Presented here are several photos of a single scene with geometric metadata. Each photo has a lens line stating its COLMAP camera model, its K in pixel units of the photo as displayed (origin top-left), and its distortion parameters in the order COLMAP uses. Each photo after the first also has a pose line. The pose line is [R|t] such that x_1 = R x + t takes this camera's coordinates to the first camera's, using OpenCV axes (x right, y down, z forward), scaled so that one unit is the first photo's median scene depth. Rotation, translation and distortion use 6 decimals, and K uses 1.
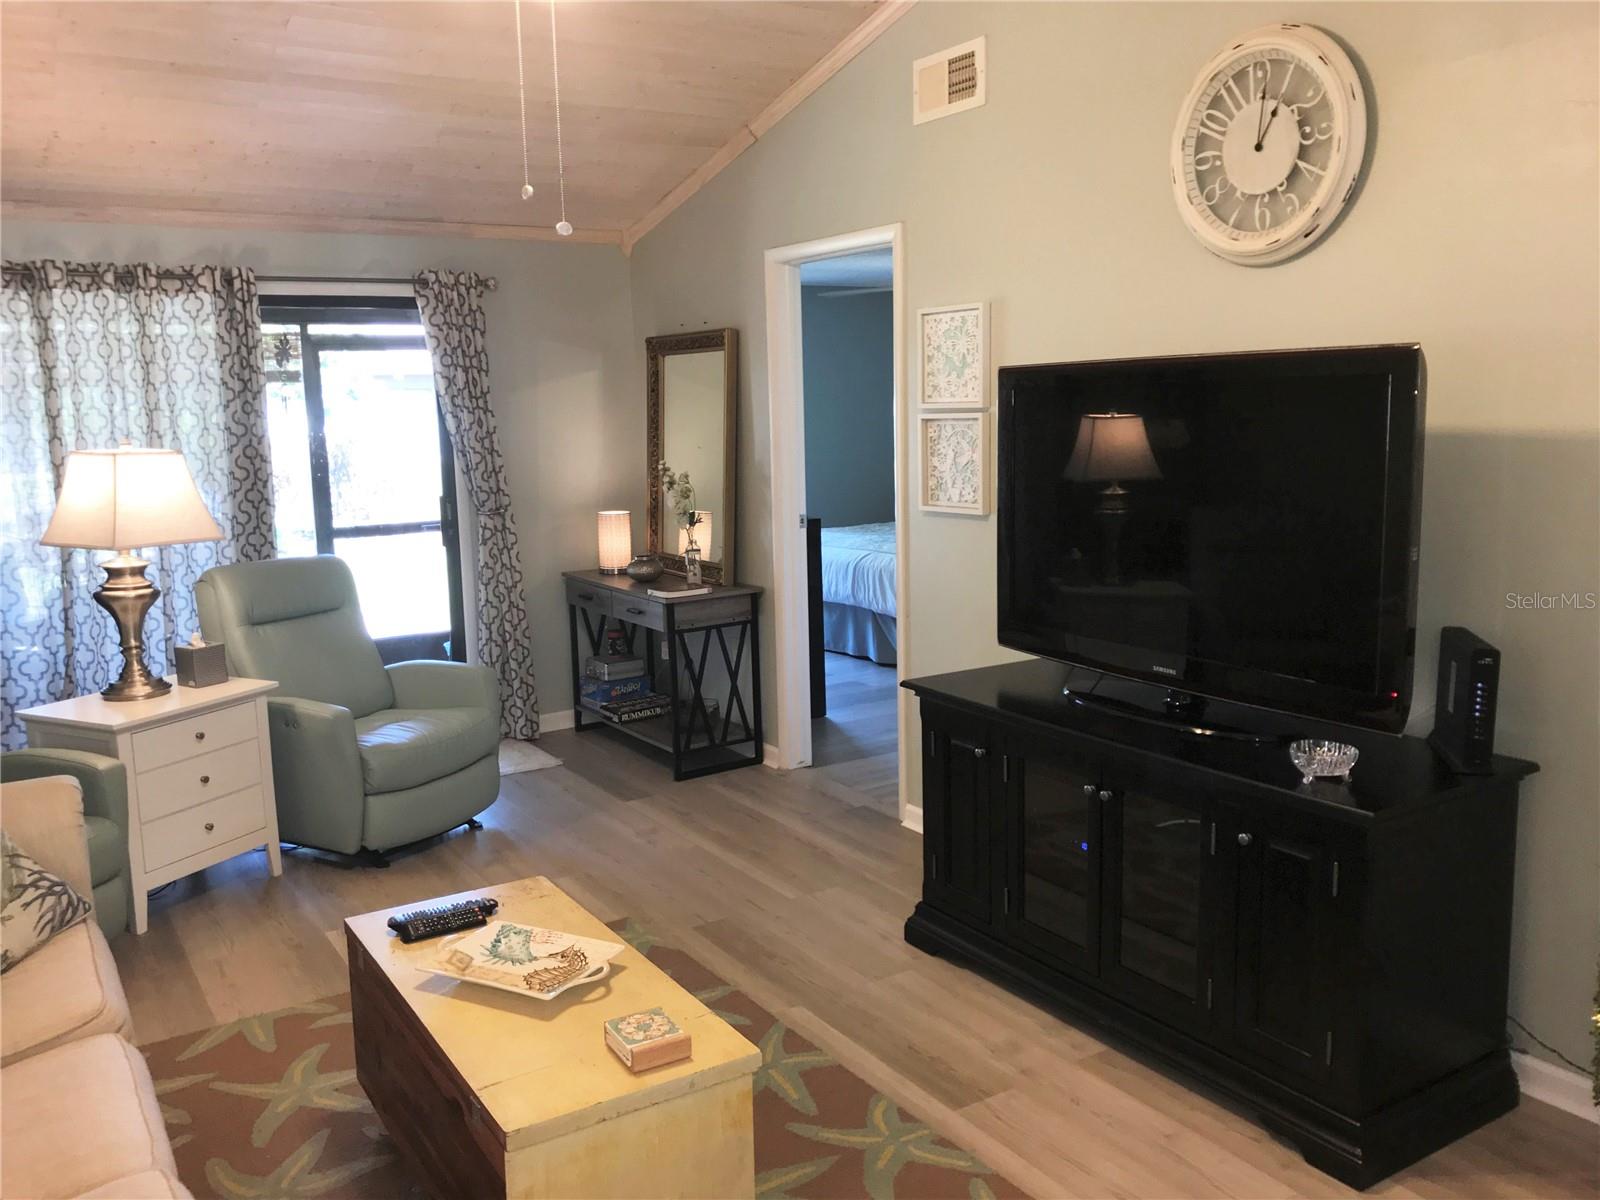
lens RADIAL K [[1298.0, 0, 789.9], [0, 1298.0, 606.0], [0, 0, 1]] dist [0.071825, -0.081068]
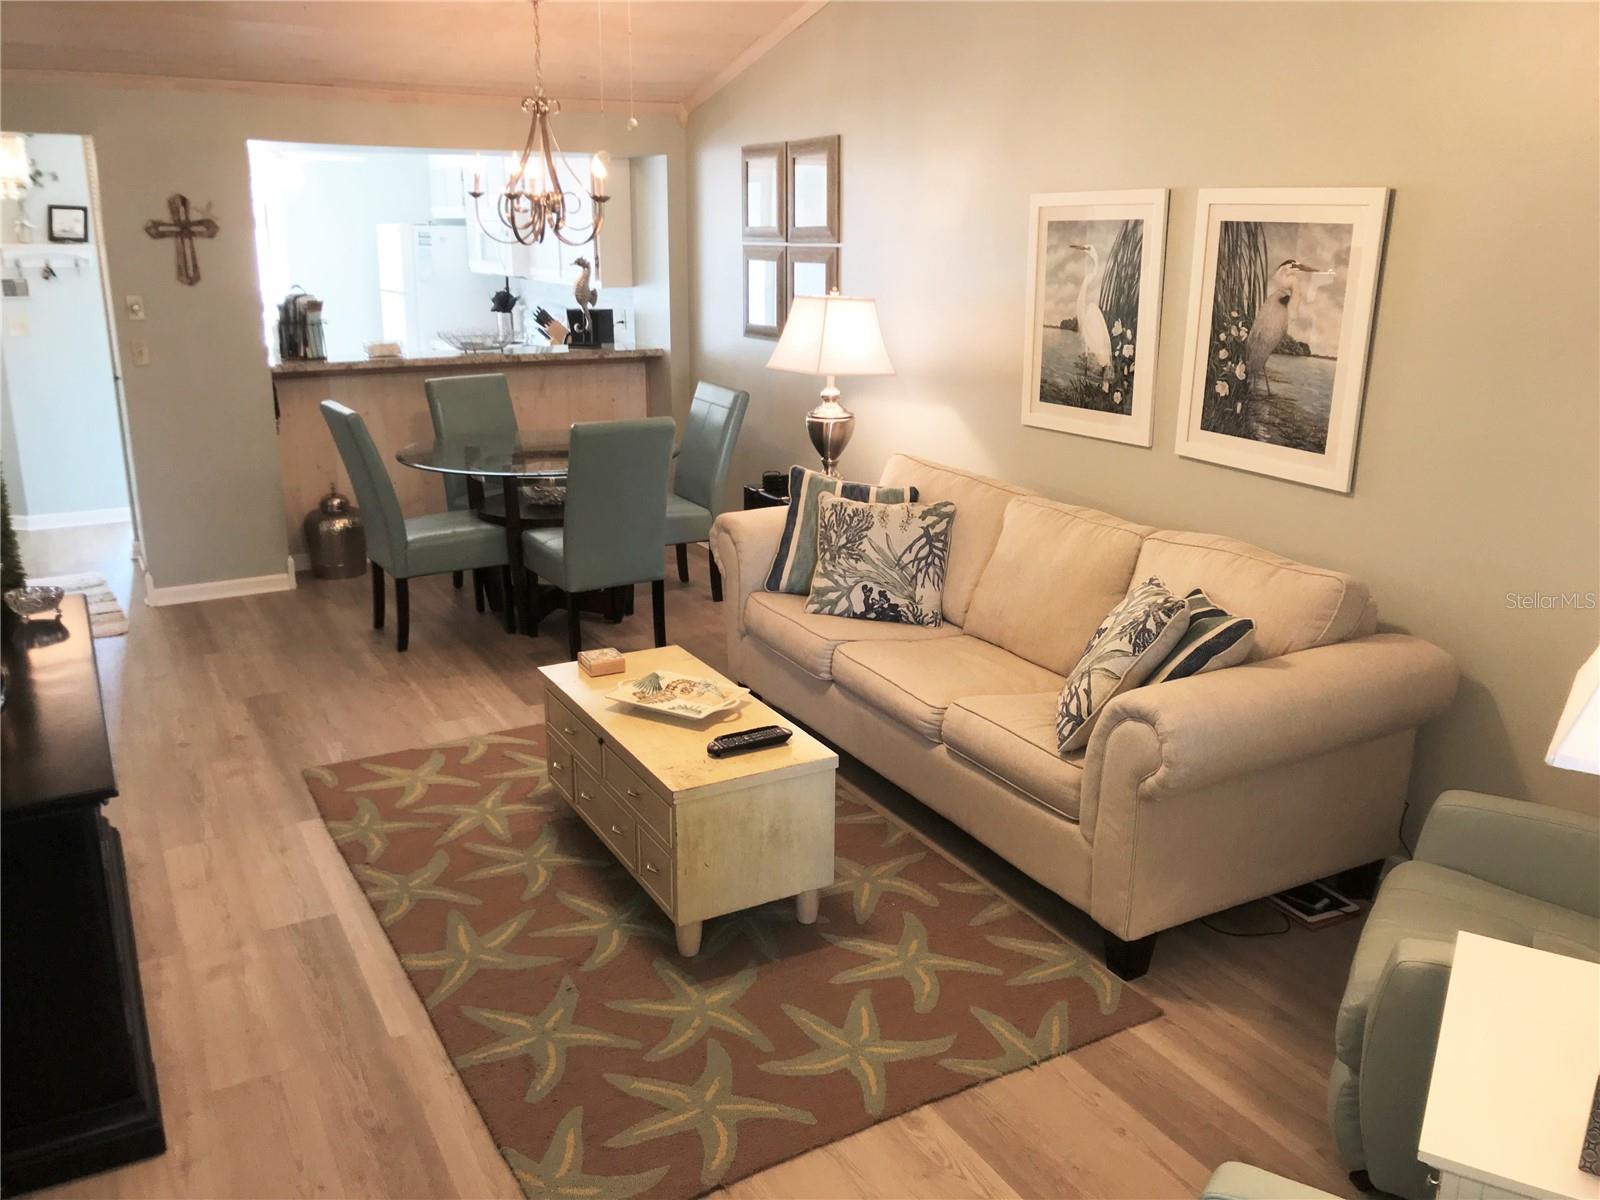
lens RADIAL K [[1318.5, 0, 793.6], [0, 1318.5, 596.6], [0, 0, 1]] dist [0.009427, -0.005469]
pose [[-0.998022, 0.002761, 0.062810, -0.248864], [0.028663, 0.909156, 0.415467, -0.246595], [-0.055957, 0.416446, -0.907437, 1.326418]]
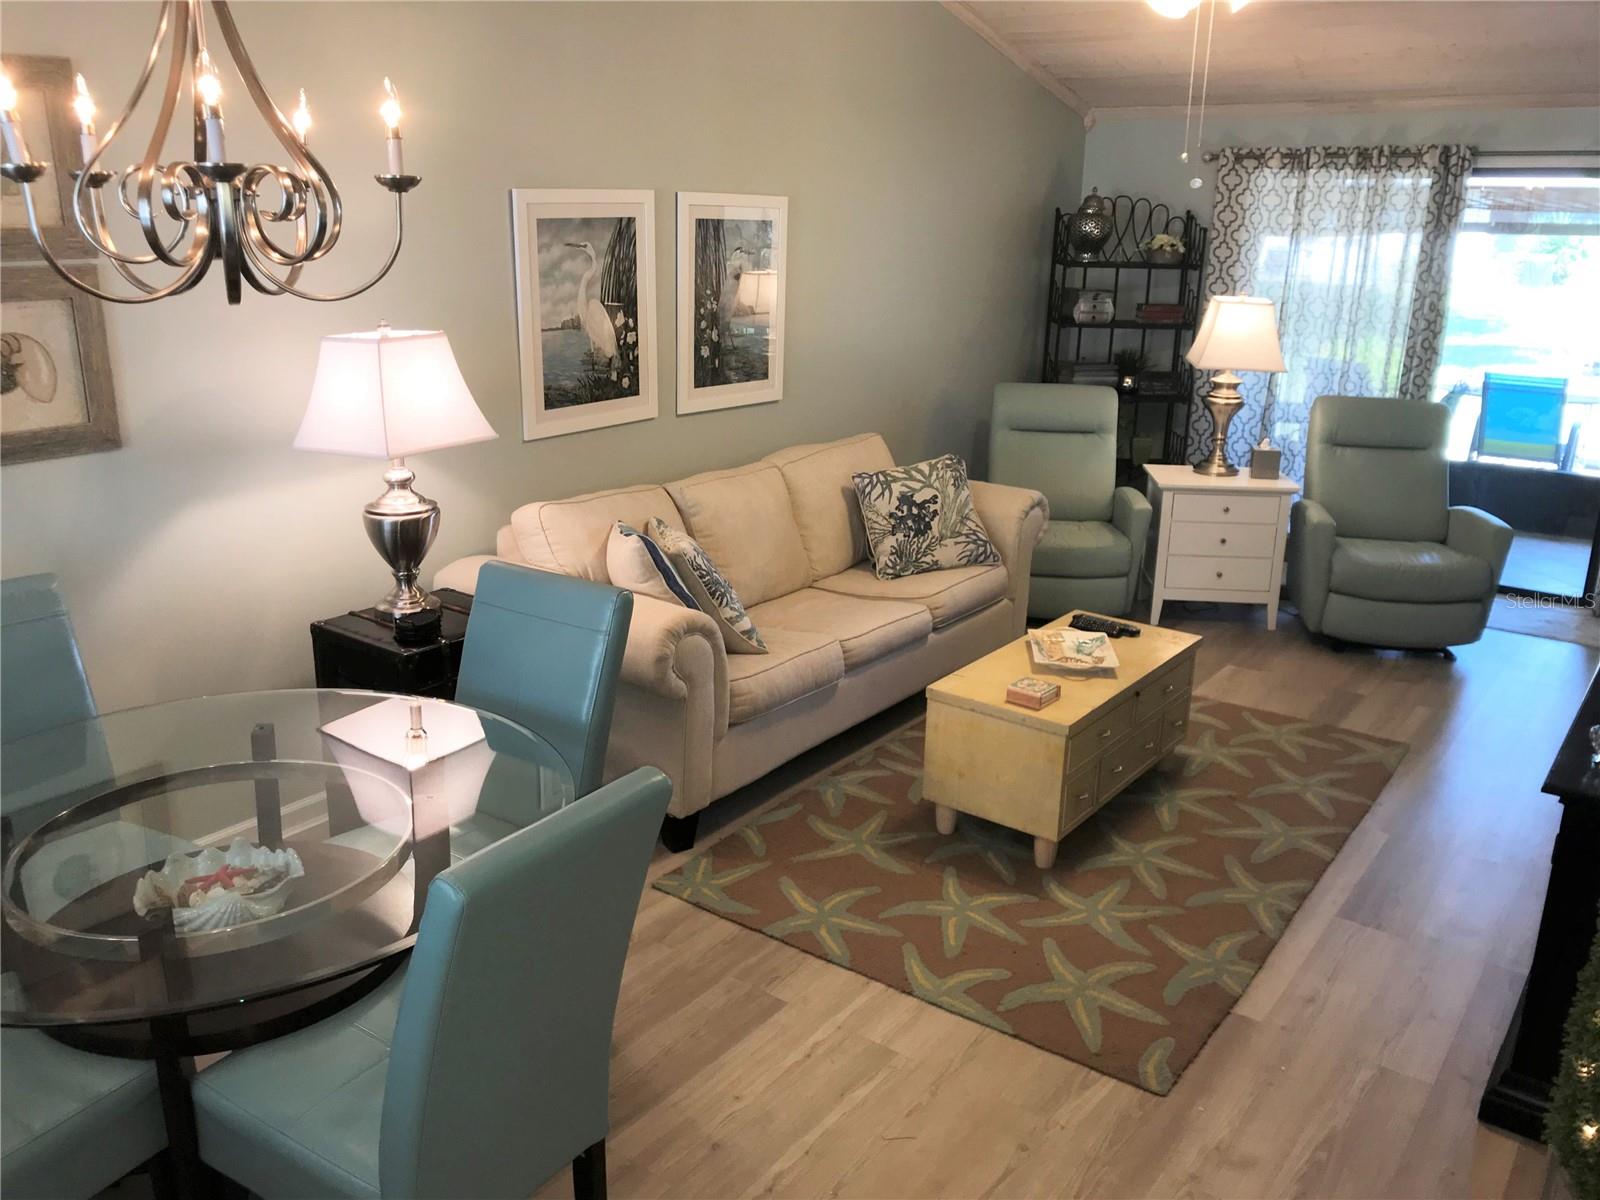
lens RADIAL K [[1318.5, 0, 793.6], [0, 1318.5, 596.6], [0, 0, 1]] dist [0.009427, -0.005469]
pose [[0.365507, 0.292617, -0.883618, 0.644279], [-0.169732, 0.954338, 0.245827, -0.078875], [0.915203, 0.060127, 0.398483, 0.018907]]
